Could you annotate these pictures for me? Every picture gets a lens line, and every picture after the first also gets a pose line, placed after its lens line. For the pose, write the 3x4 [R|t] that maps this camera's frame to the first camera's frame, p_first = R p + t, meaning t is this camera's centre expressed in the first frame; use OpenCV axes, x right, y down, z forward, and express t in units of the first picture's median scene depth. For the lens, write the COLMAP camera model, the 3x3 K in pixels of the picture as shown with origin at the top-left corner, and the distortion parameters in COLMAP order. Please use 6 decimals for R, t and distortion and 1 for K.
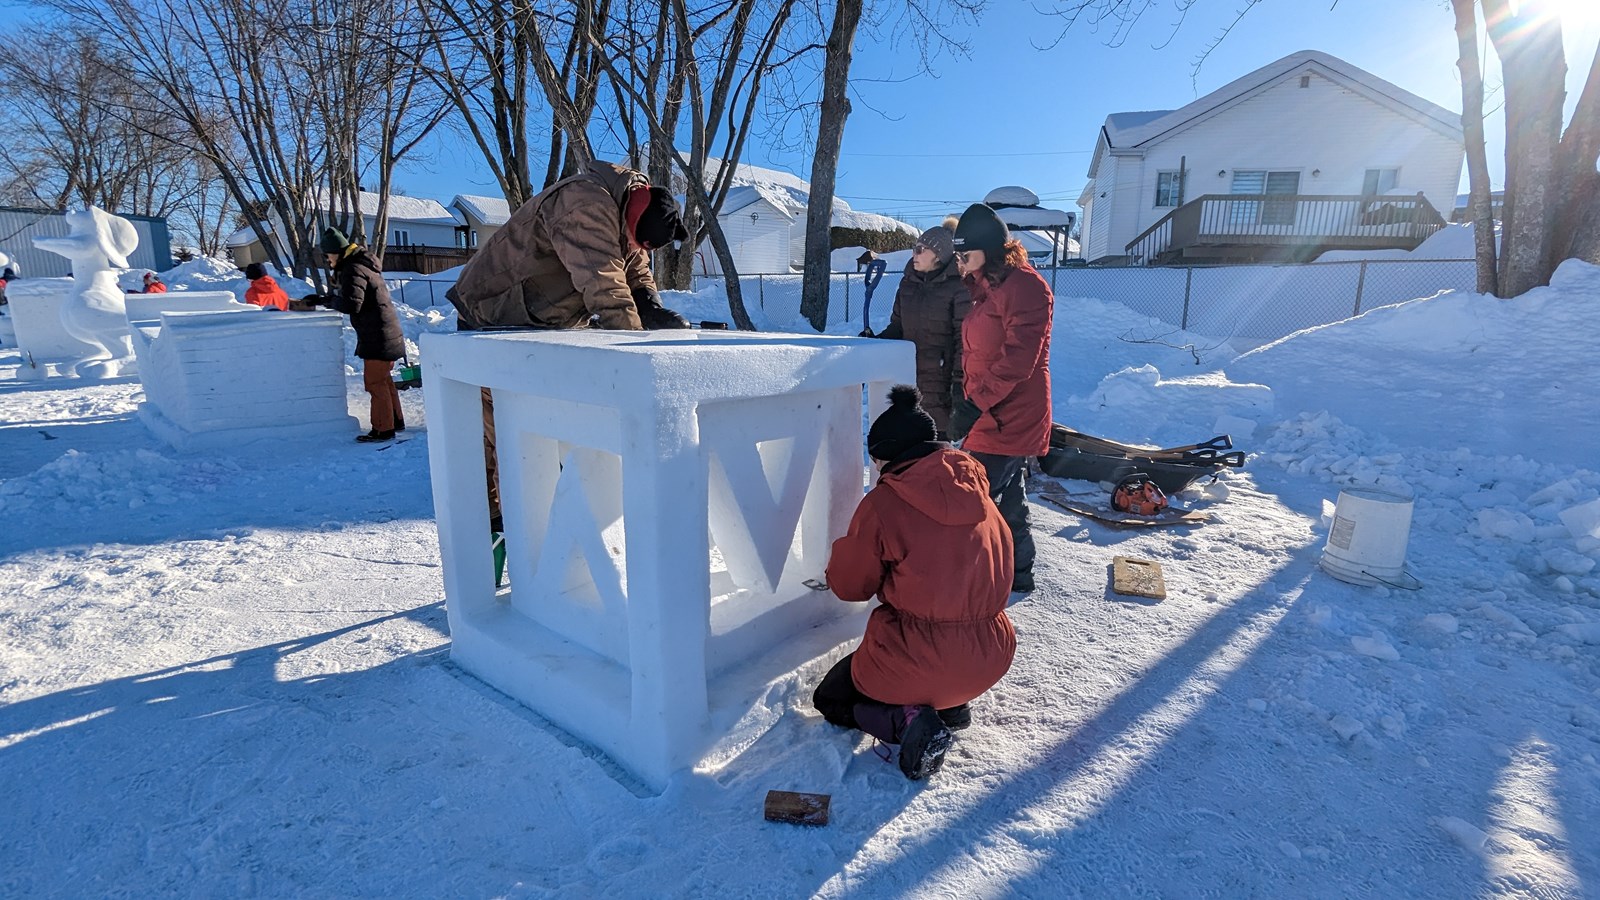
lens RADIAL K [[758.5, 0, 804.4], [0, 758.5, 455.8], [0, 0, 1]] dist [-0.000064, -0.000003]
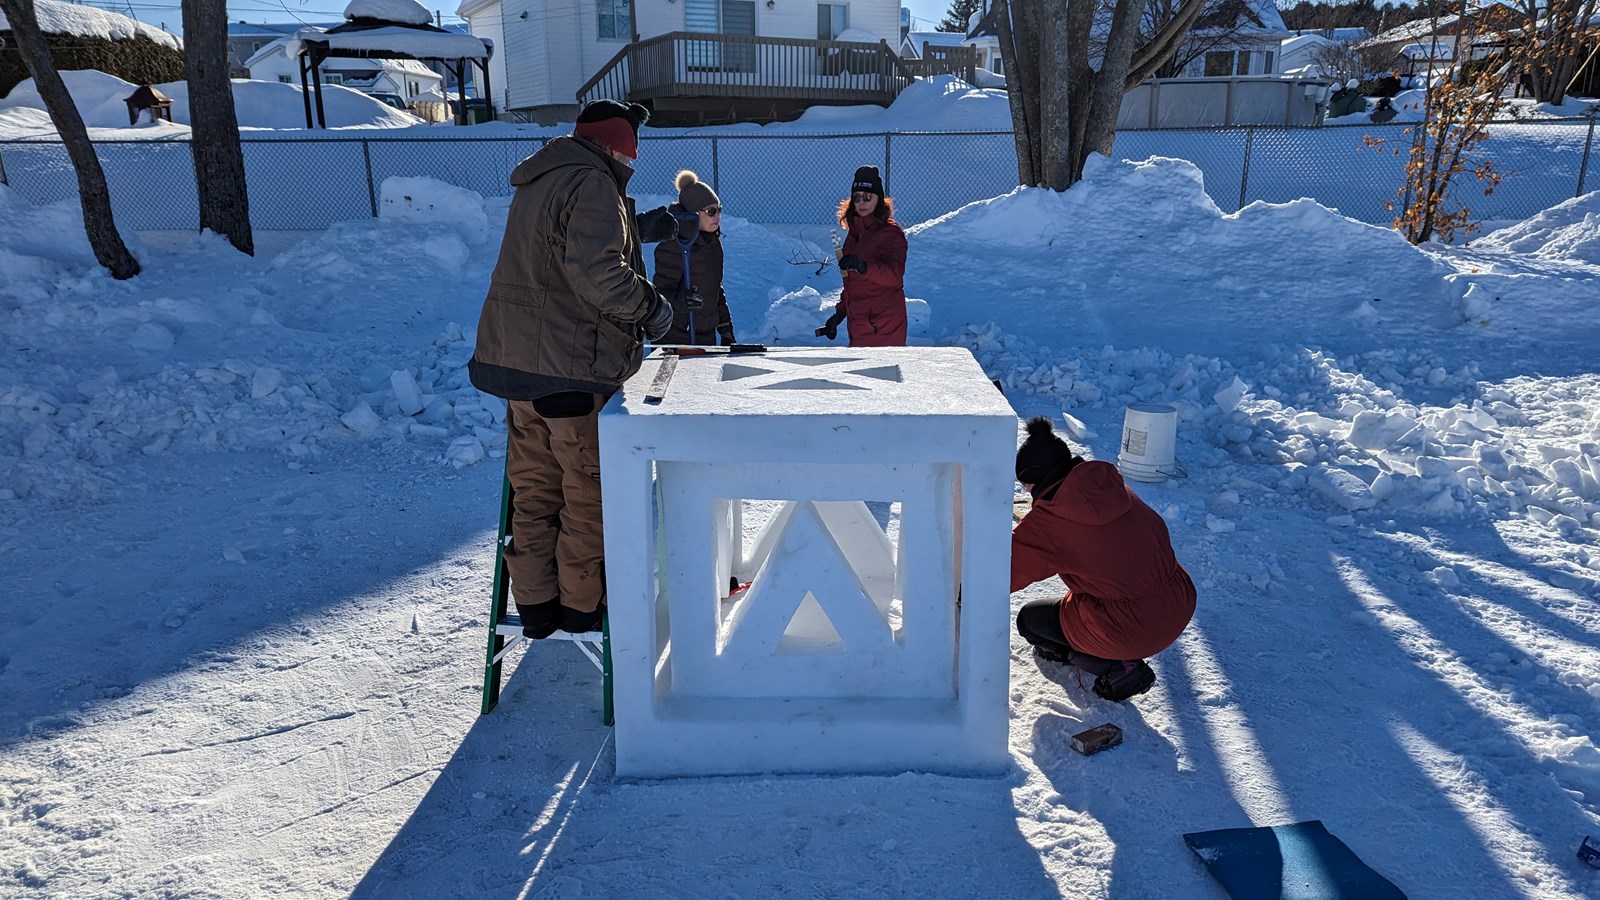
lens RADIAL K [[1141.9, 0, 800.0], [0, 1141.9, 450.0], [0, 0, 1]] dist [0.076876, -0.070570]
pose [[0.778664, -0.184026, 0.599847, -0.412418], [0.144288, 0.982918, 0.114247, -0.088059], [-0.610625, -0.002409, 0.791916, -0.067381]]
